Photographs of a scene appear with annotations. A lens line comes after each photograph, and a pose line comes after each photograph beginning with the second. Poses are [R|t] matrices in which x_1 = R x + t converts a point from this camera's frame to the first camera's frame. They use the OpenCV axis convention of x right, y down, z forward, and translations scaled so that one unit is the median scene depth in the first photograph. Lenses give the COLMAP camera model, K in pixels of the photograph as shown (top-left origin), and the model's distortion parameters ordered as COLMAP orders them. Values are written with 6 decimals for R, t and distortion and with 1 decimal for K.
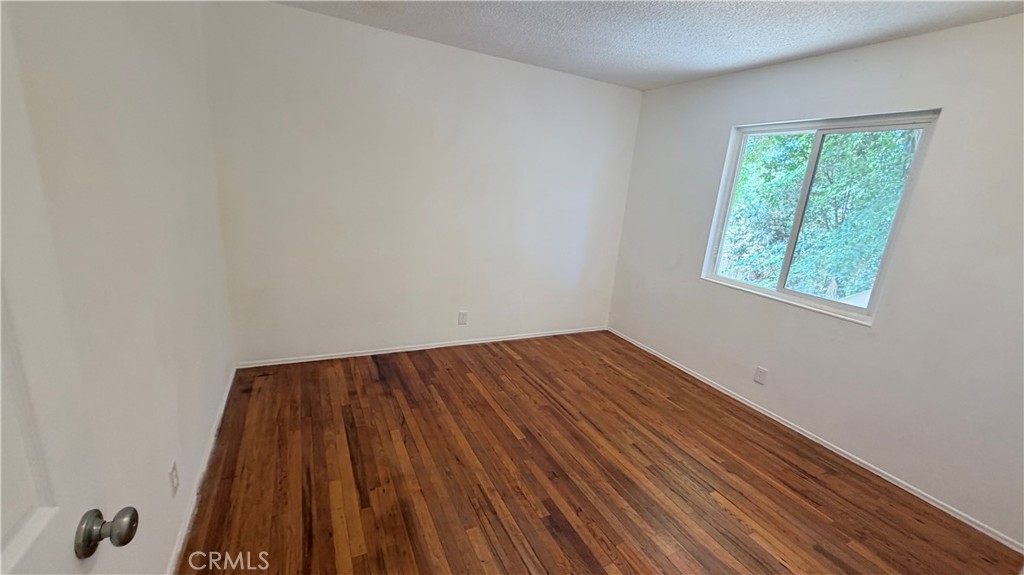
lens RADIAL K [[405.6, 0, 509.7], [0, 405.6, 288.1], [0, 0, 1]] dist [-0.001159, 0.000219]
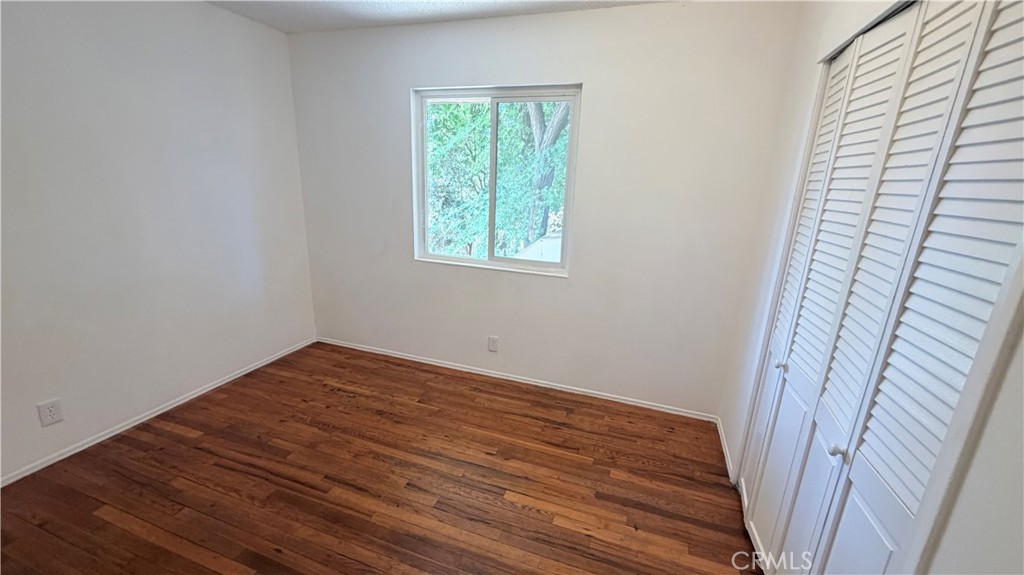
lens RADIAL K [[405.6, 0, 509.7], [0, 405.6, 288.1], [0, 0, 1]] dist [-0.001159, 0.000219]
pose [[0.712957, -0.239506, 0.659036, 0.009358], [0.197481, 0.970399, 0.139023, -0.055299], [-0.672825, 0.031030, 0.739151, 0.213875]]
